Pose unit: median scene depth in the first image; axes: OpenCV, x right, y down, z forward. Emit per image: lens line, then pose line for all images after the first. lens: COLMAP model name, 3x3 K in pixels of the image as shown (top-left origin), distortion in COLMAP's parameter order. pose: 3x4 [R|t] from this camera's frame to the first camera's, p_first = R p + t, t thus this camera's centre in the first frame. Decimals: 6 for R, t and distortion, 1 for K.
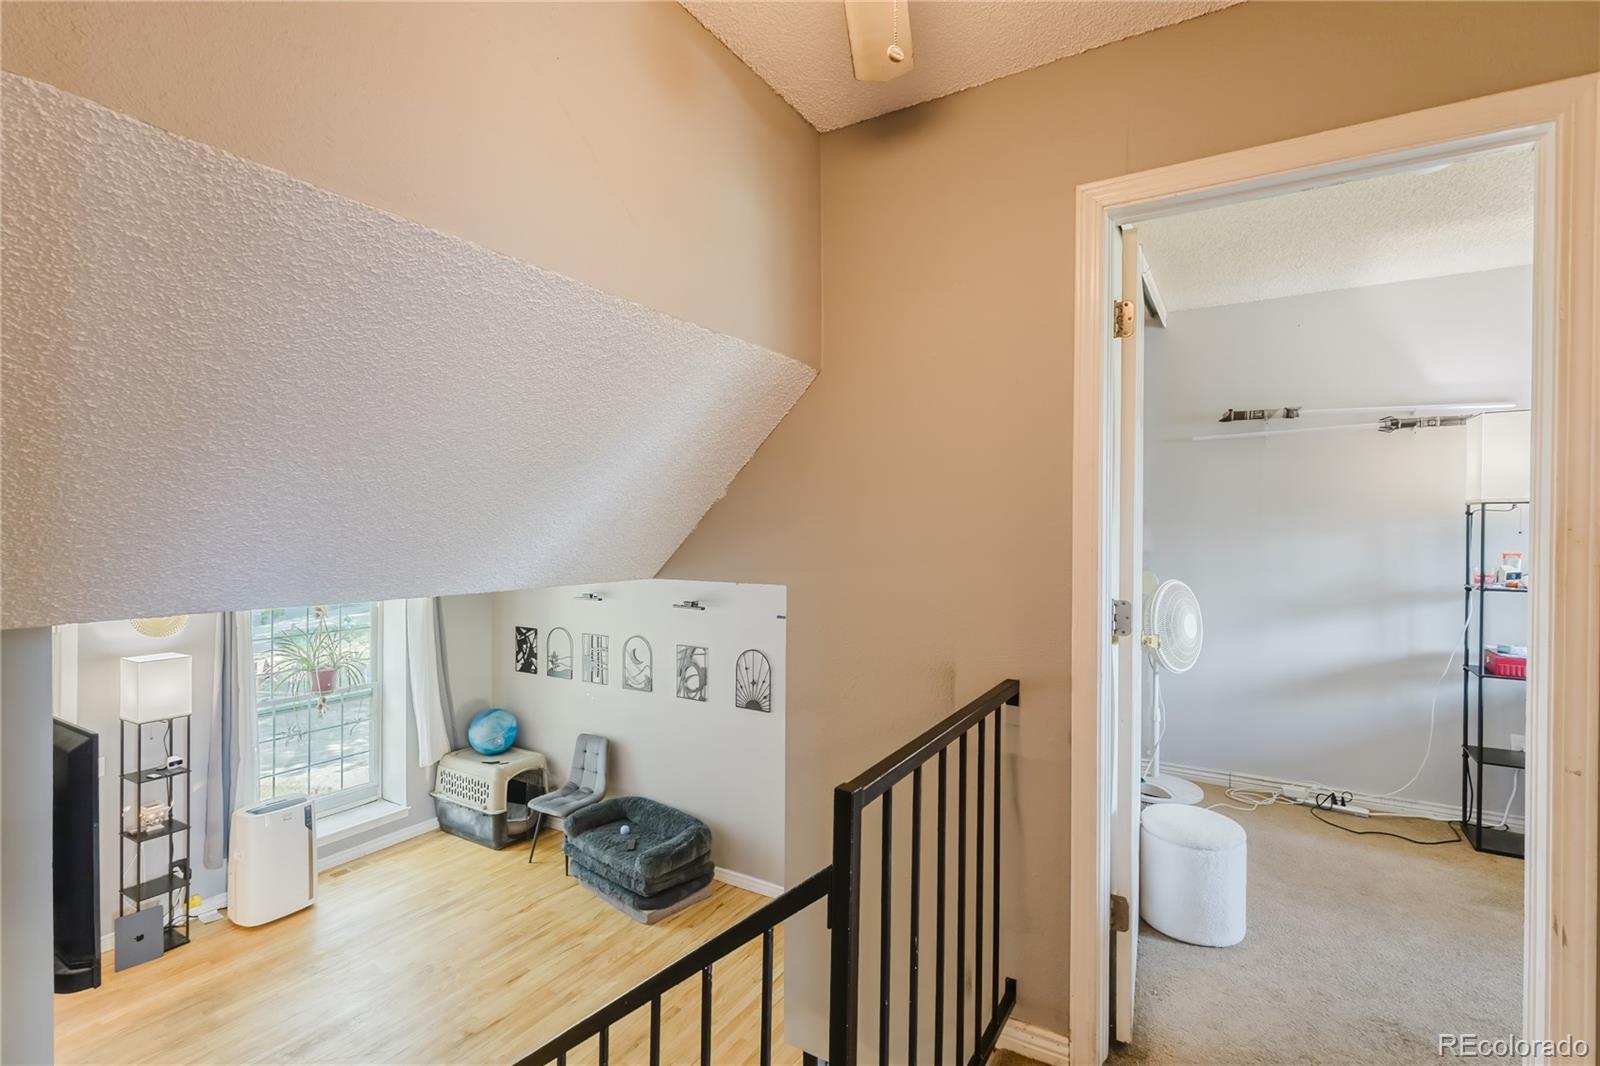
lens RADIAL K [[731.4, 0, 806.1], [0, 731.4, 533.2], [0, 0, 1]] dist [0.000757, 0.001033]
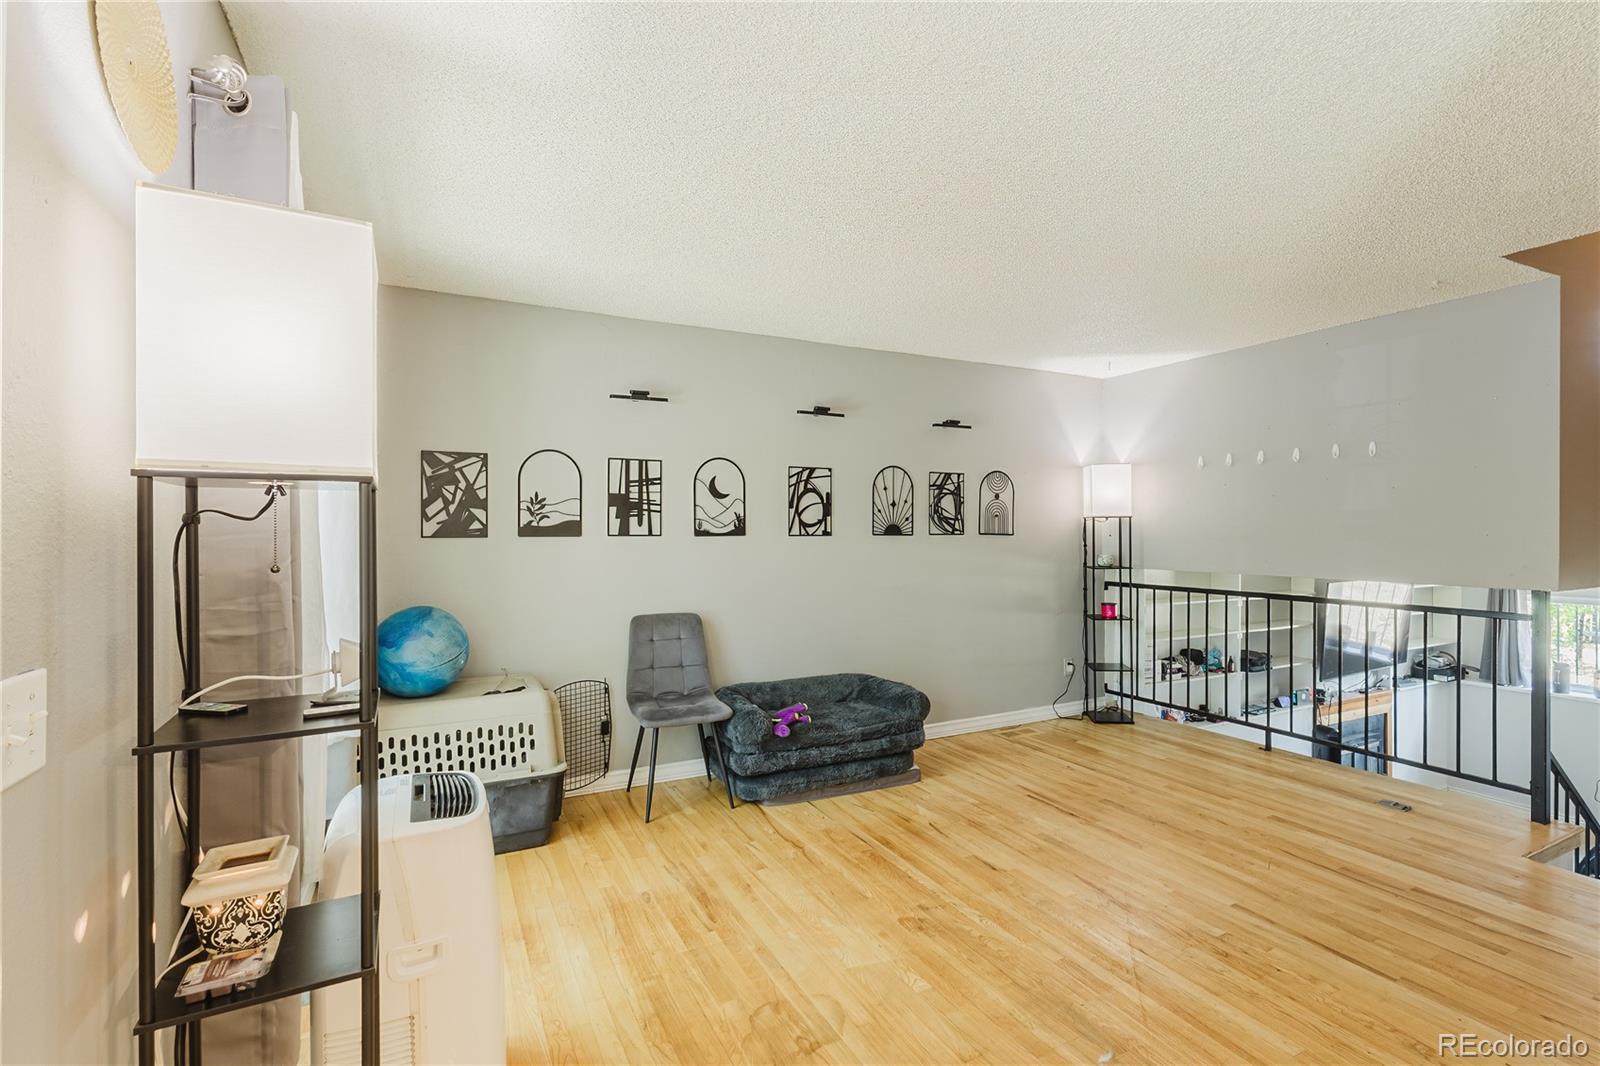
lens RADIAL K [[731.4, 0, 806.1], [0, 731.4, 533.2], [0, 0, 1]] dist [0.000757, 0.001033]
pose [[0.532992, -0.008551, 0.846077, -0.822567], [0.015216, 0.999884, 0.000520, 0.226238], [-0.845984, 0.012597, 0.533060, 0.597662]]
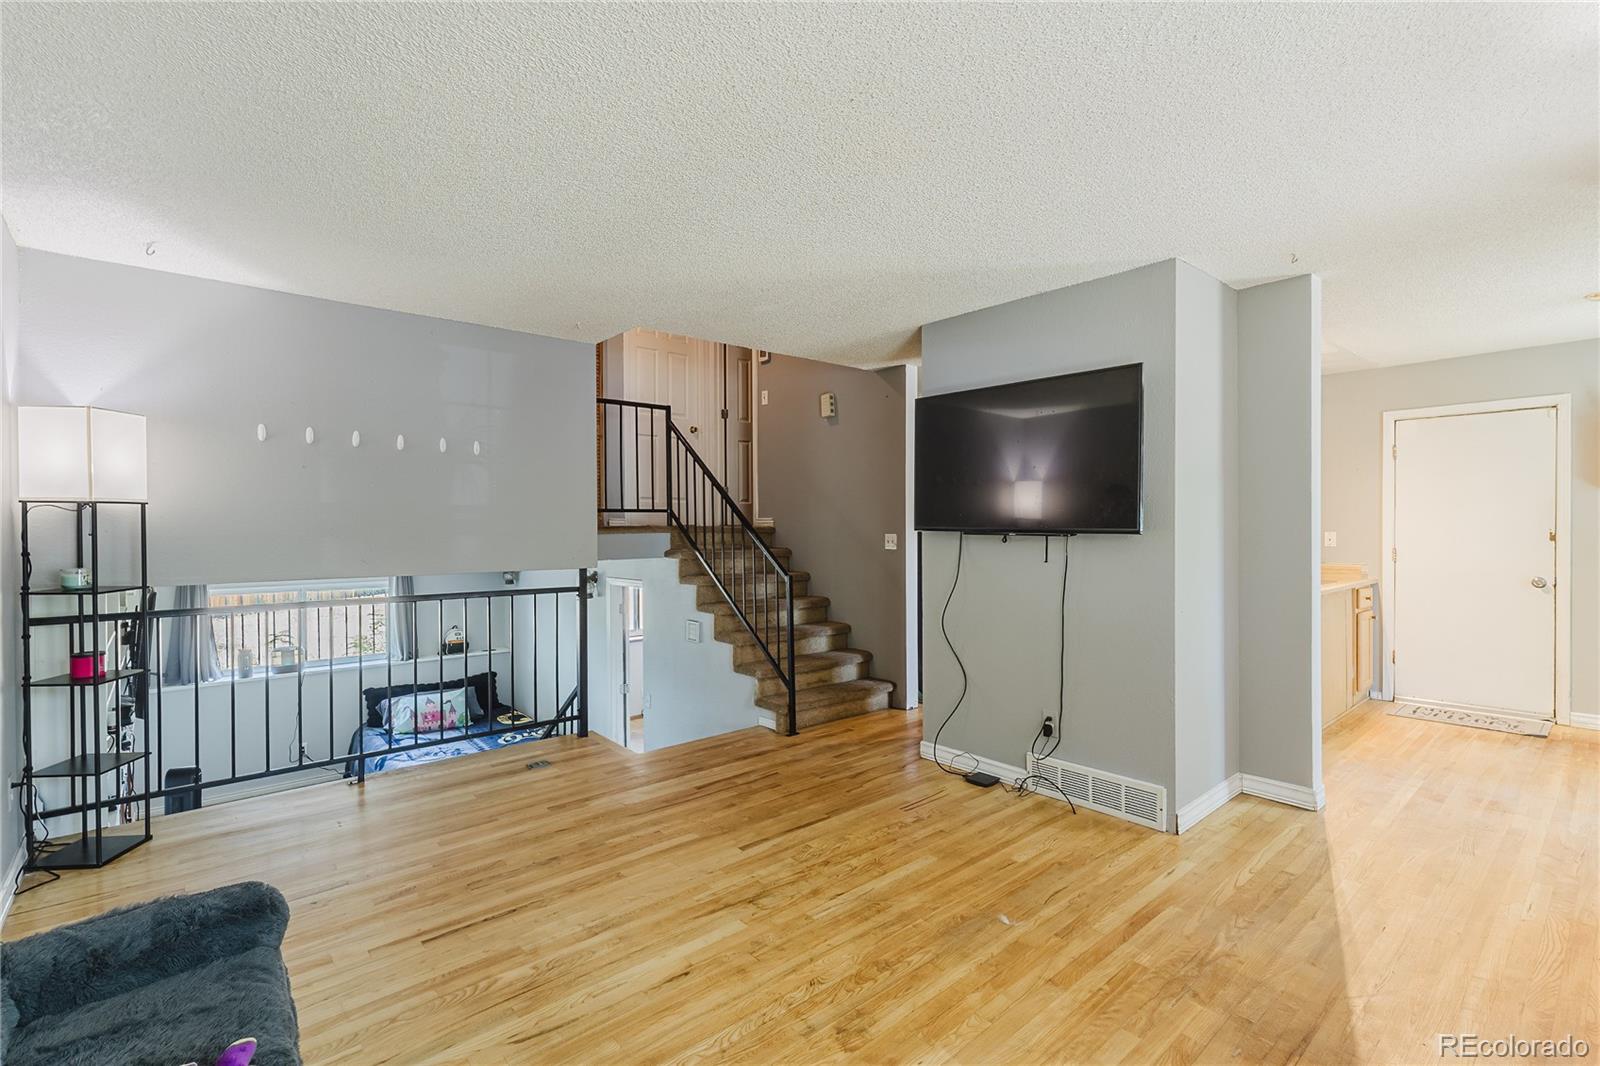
lens RADIAL K [[731.4, 0, 806.1], [0, 731.4, 533.2], [0, 0, 1]] dist [0.000757, 0.001033]
pose [[-0.955031, -0.006686, 0.296432, -0.484652], [-0.000391, 0.999773, 0.021292, 0.224207], [-0.296507, 0.020219, -0.954817, 1.117955]]
